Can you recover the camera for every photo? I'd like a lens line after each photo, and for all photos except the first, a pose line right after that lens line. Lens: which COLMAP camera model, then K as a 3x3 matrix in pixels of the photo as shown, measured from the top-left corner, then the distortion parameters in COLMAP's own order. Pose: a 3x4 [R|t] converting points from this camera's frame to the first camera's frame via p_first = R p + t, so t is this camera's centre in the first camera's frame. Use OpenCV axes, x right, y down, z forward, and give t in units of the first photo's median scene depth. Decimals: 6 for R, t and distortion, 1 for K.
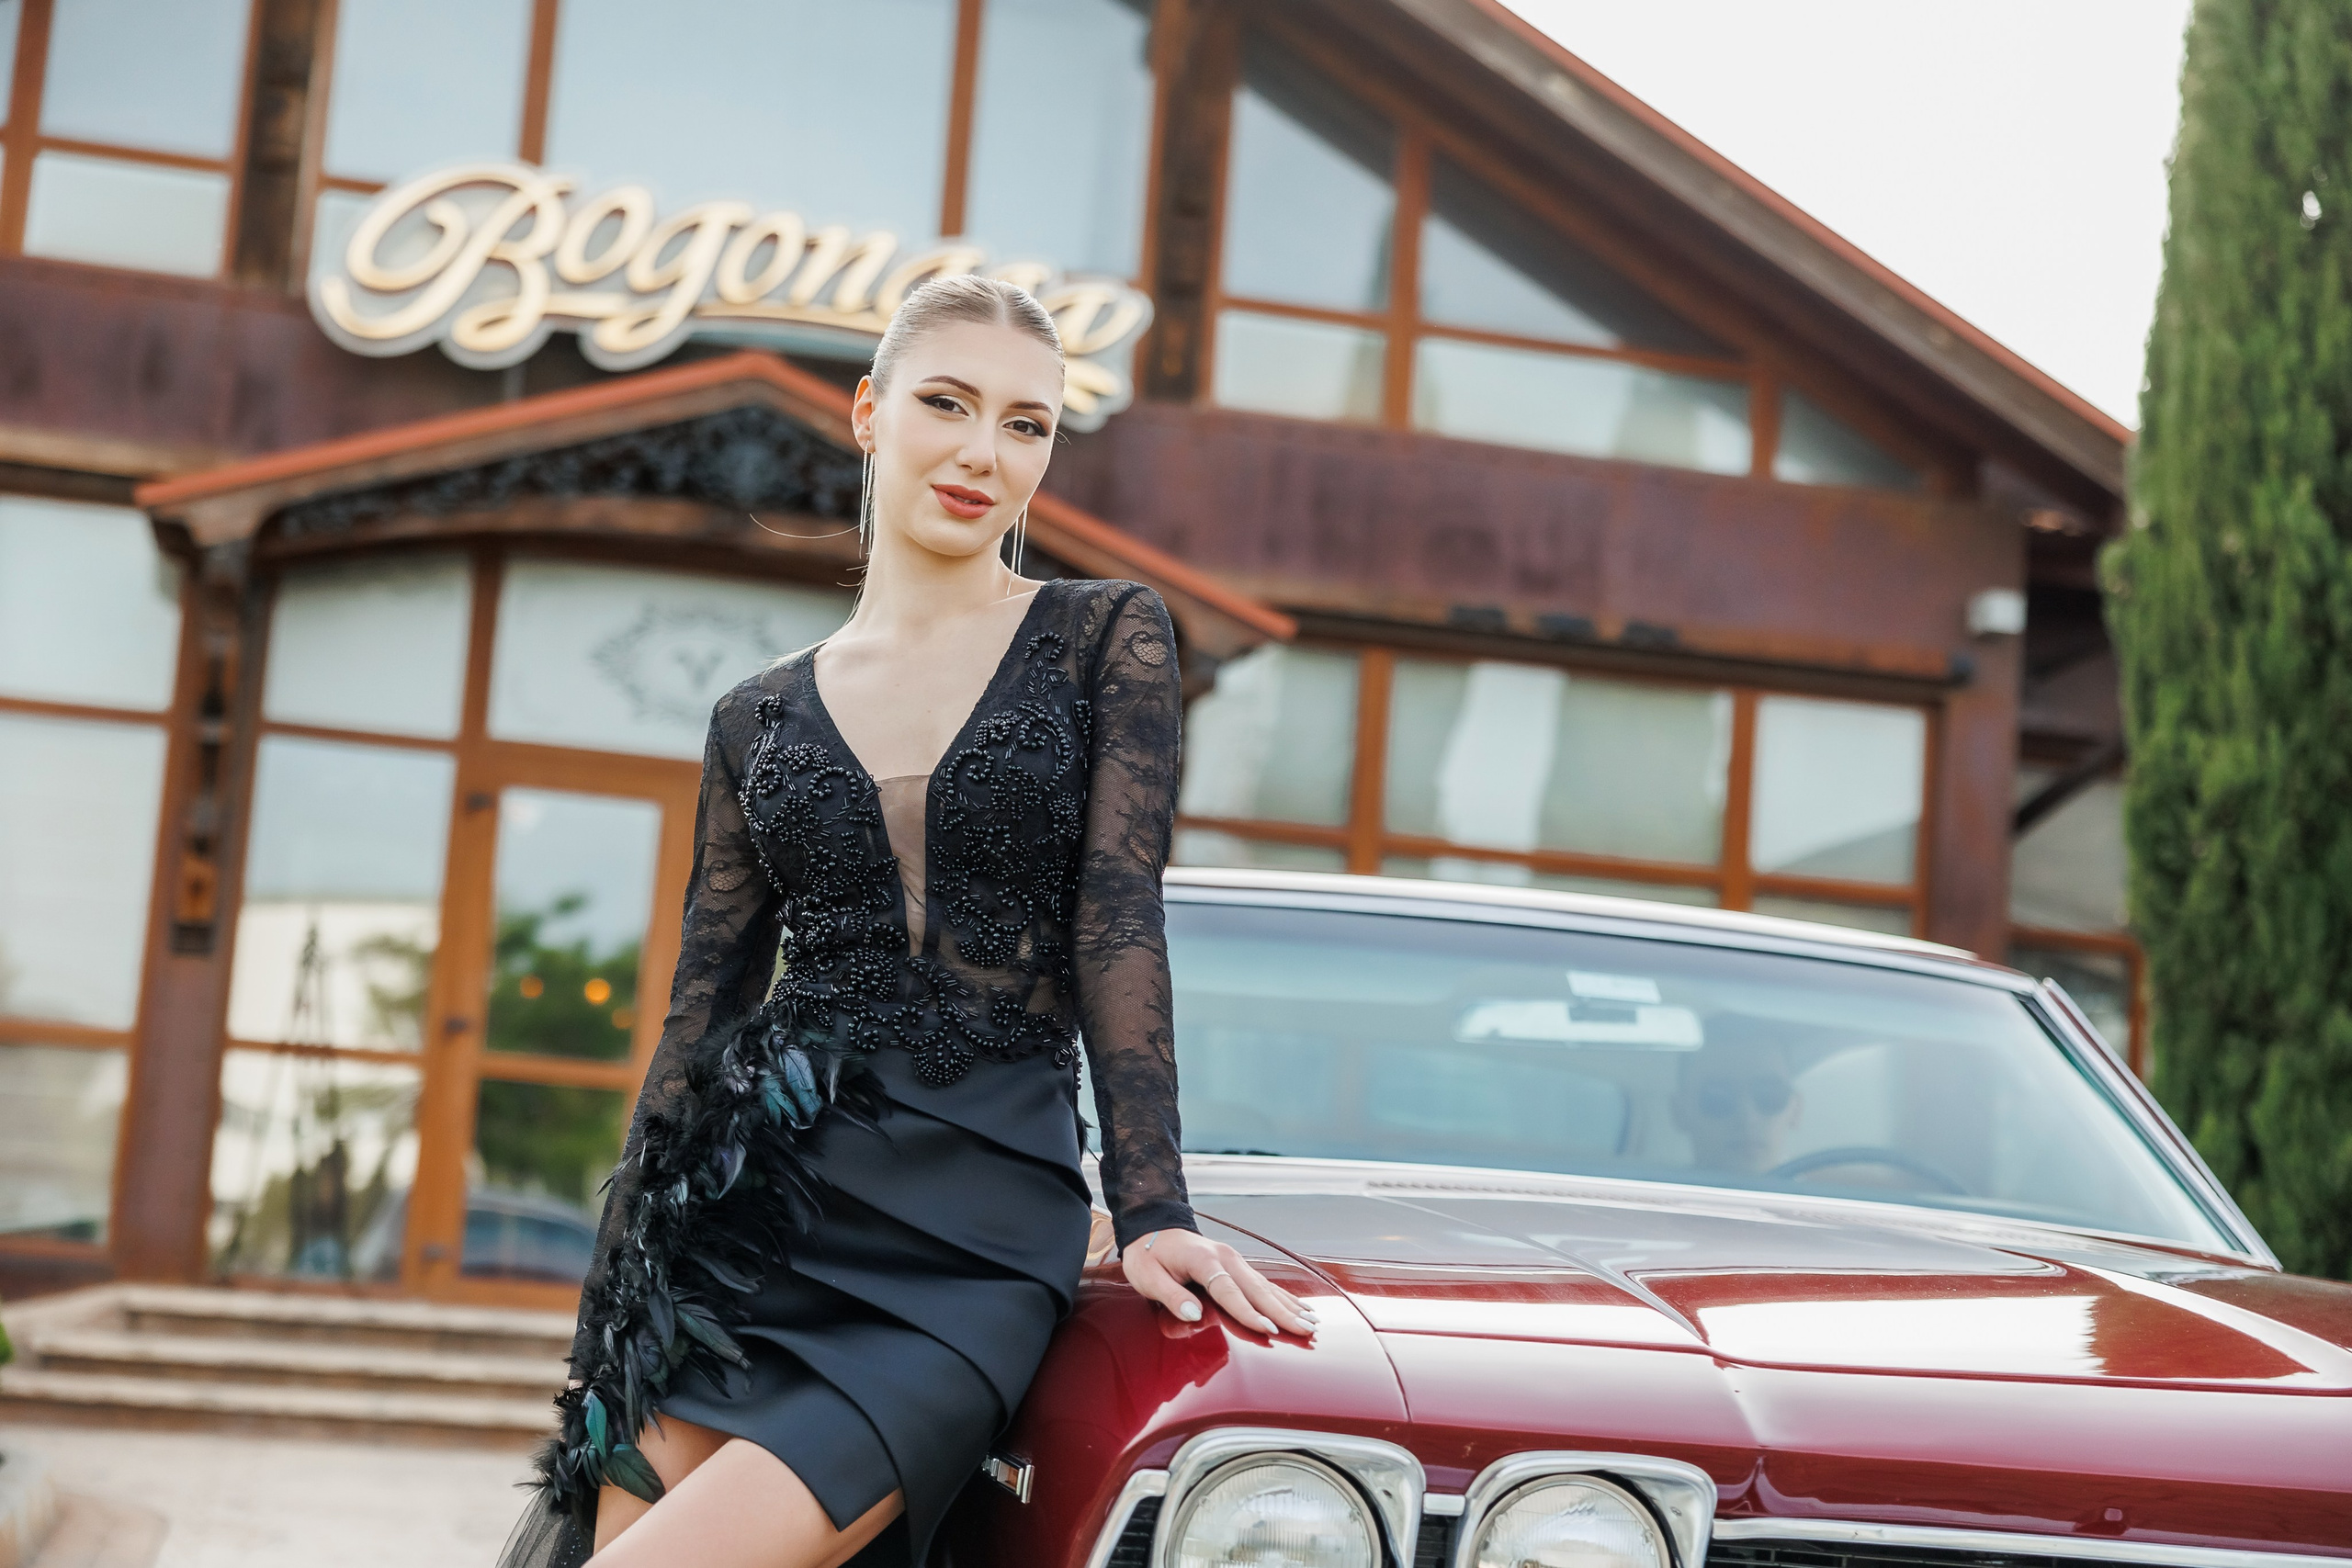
lens RADIAL K [[3763.6, 0, 1203.2], [0, 3763.6, 844.3], [0, 0, 1]] dist [0.030149, 0.000000]
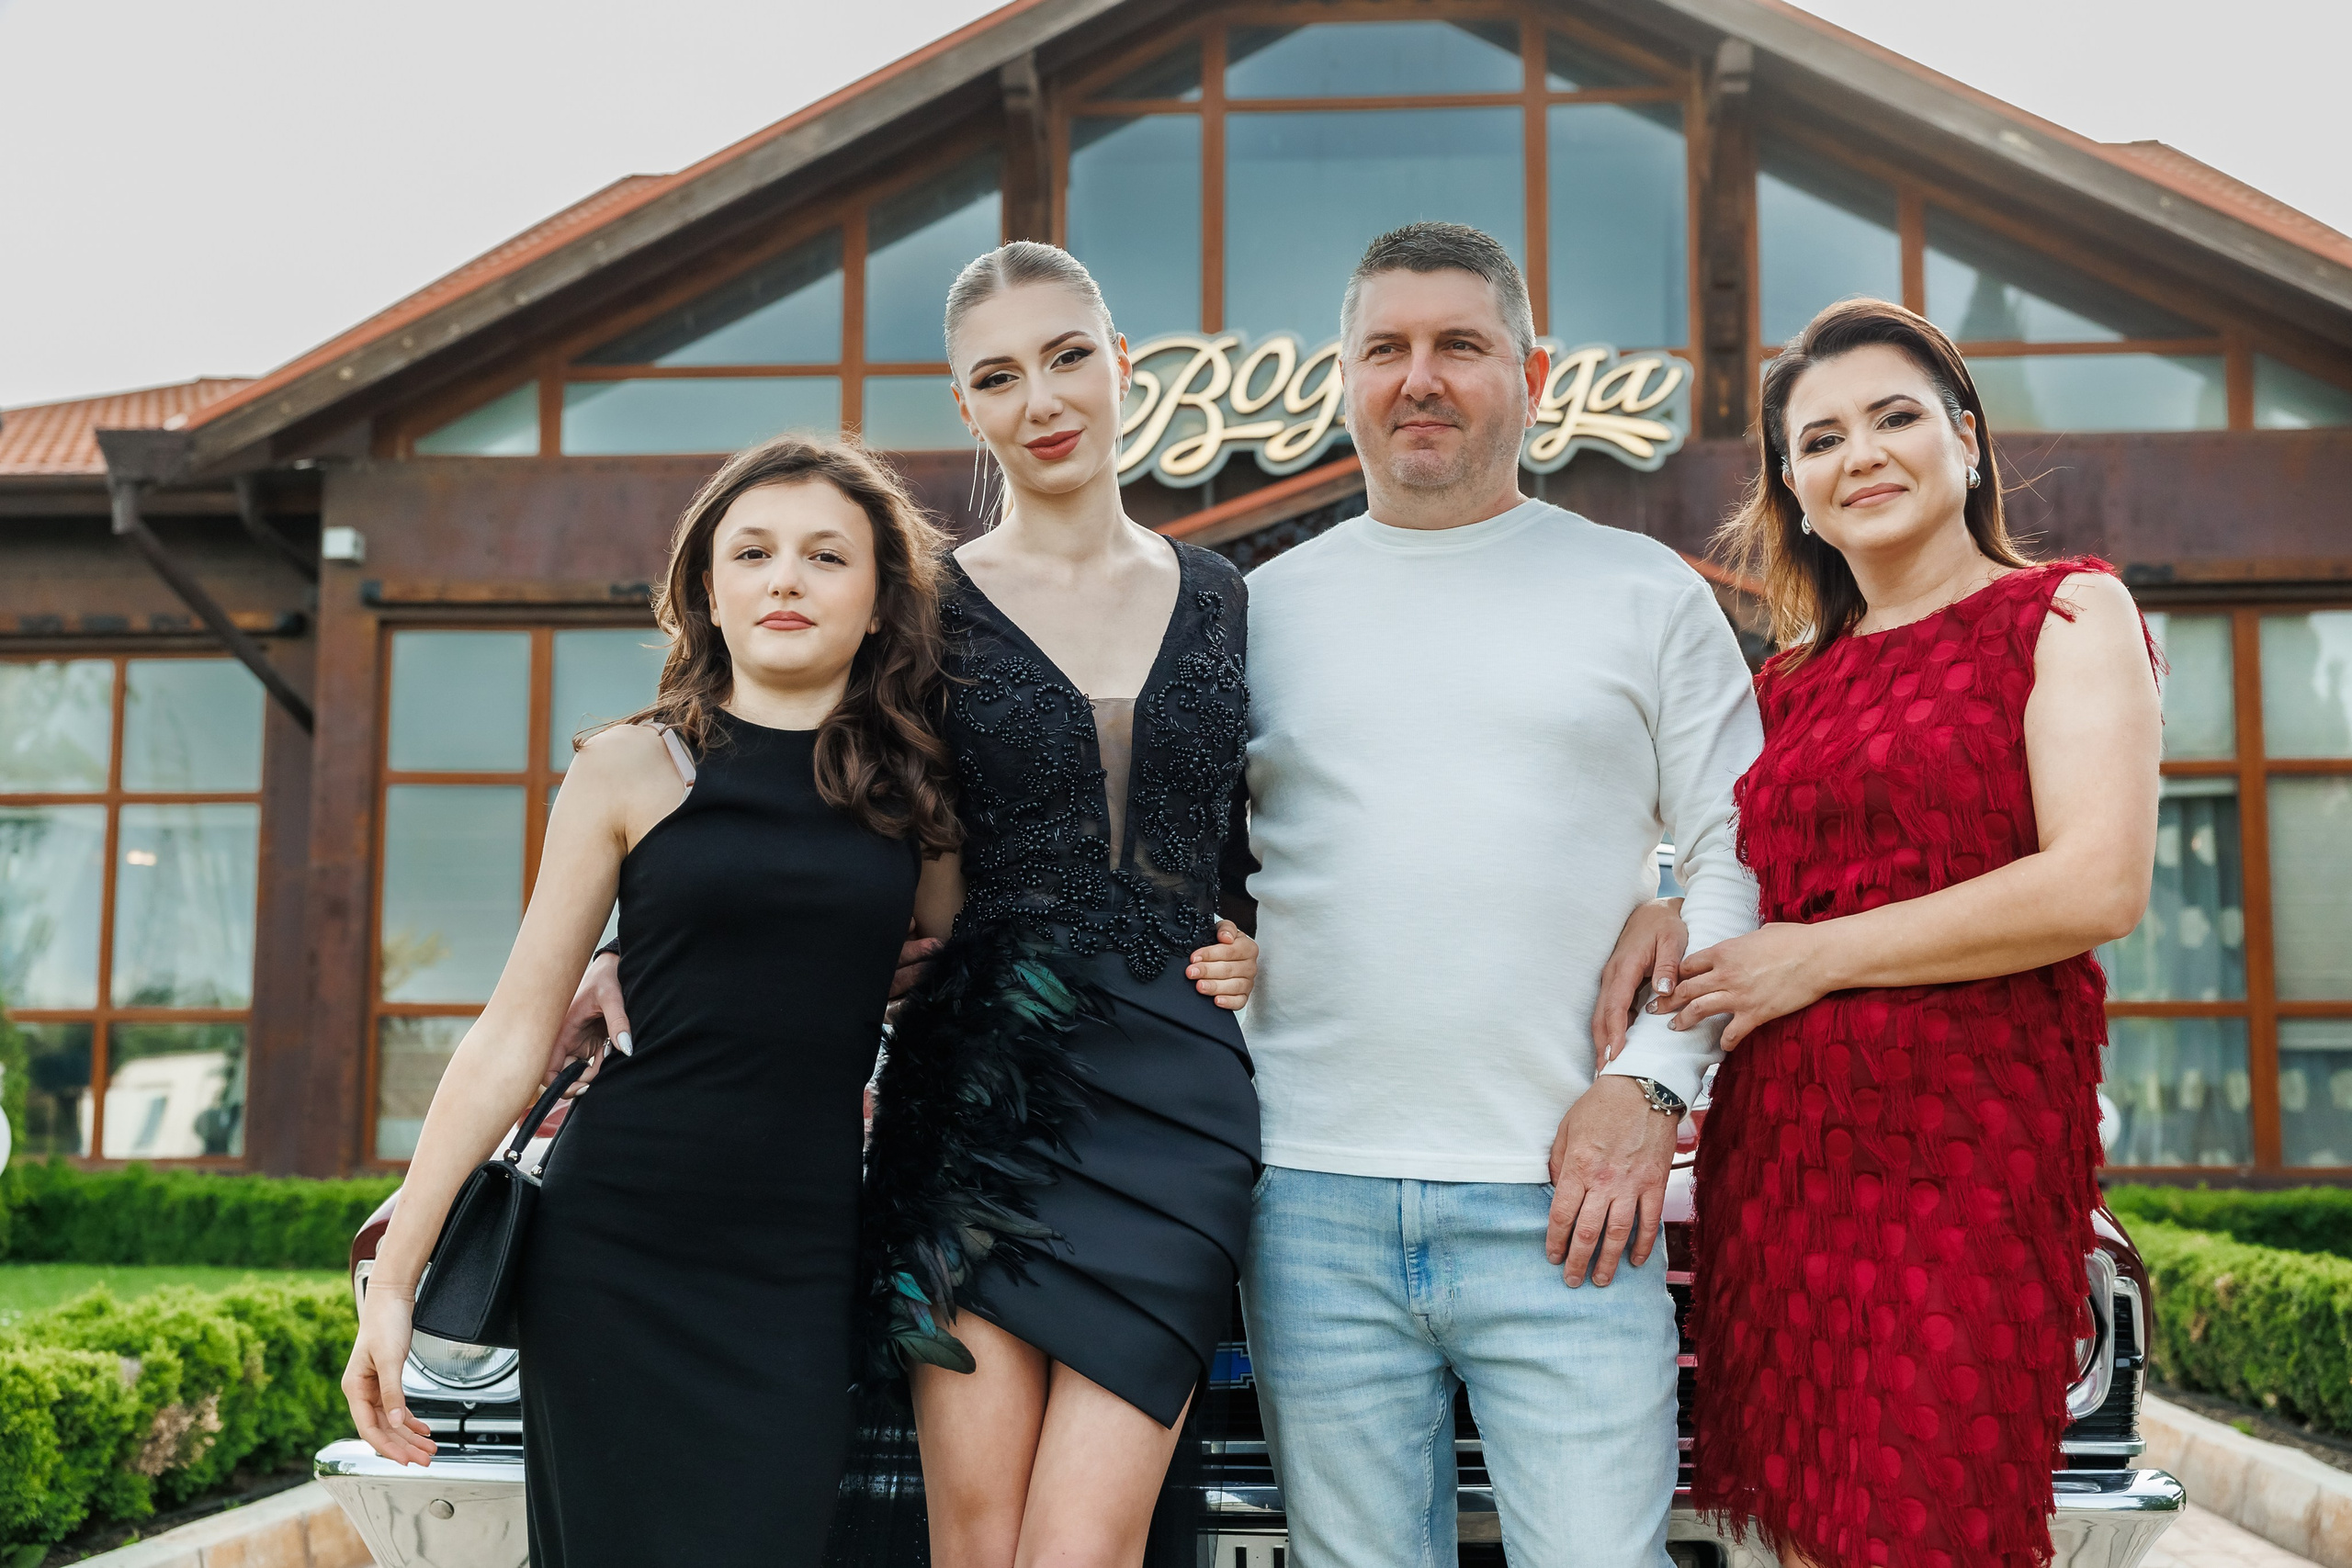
lens RADIAL K [[3012.1, 0, 1186.6], [0, 3012.1, 794.8], [0, 0, 1]] dist [0.012200, 0.000000]
pose [[0.947985, -0.103990, -0.300849, 0.119419], [0.101923, 0.994535, -0.022602, 0.005829], [0.301556, -0.009237, 0.953404, -0.018203]]
